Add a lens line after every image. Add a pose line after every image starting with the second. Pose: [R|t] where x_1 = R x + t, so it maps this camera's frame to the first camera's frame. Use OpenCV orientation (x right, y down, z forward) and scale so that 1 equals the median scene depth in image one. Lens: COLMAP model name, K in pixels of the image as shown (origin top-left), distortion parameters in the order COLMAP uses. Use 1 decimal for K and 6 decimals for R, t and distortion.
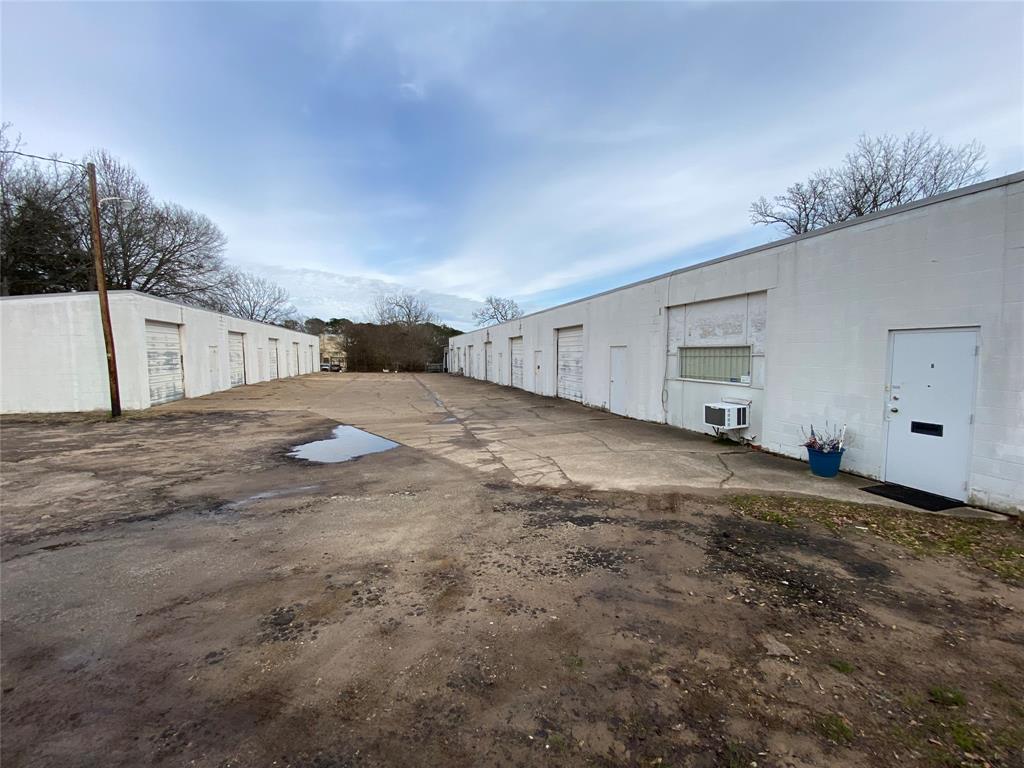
lens RADIAL K [[403.3, 0, 512.0], [0, 403.3, 384.0], [0, 0, 1]] dist [0.037351, -0.028971]
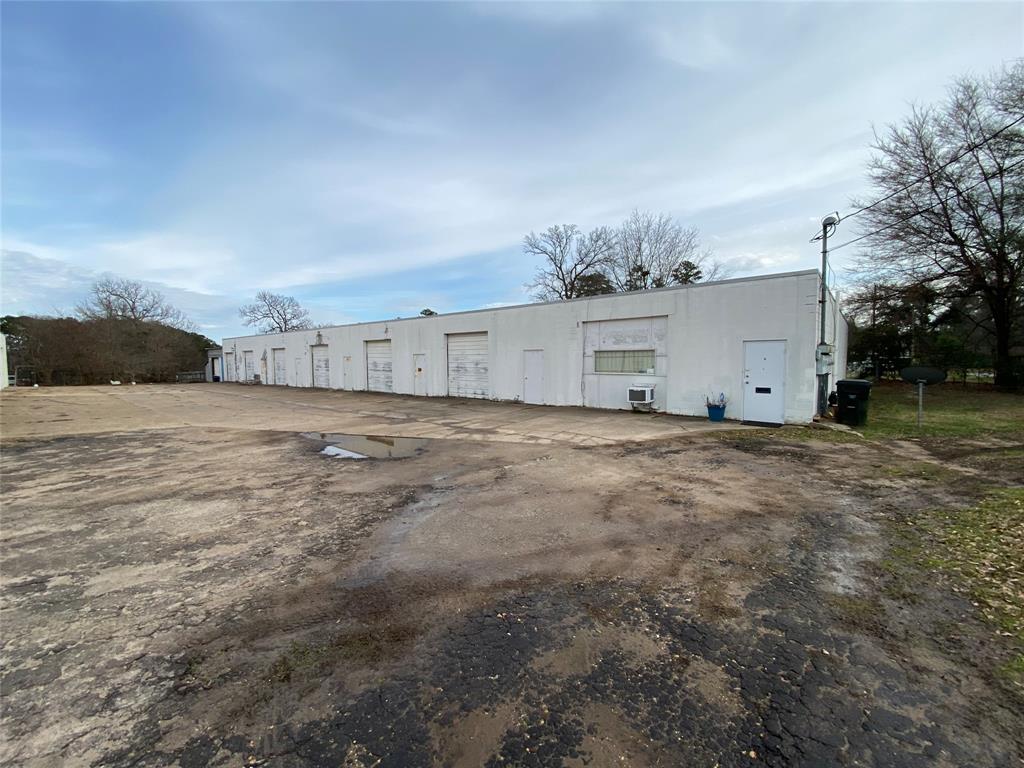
lens RADIAL K [[403.3, 0, 512.0], [0, 403.3, 384.0], [0, 0, 1]] dist [0.037351, -0.028971]
pose [[0.850435, -0.036894, 0.524785, -0.544116], [0.043509, 0.999053, -0.000271, 0.012046], [-0.524278, 0.023064, 0.851235, -0.035328]]
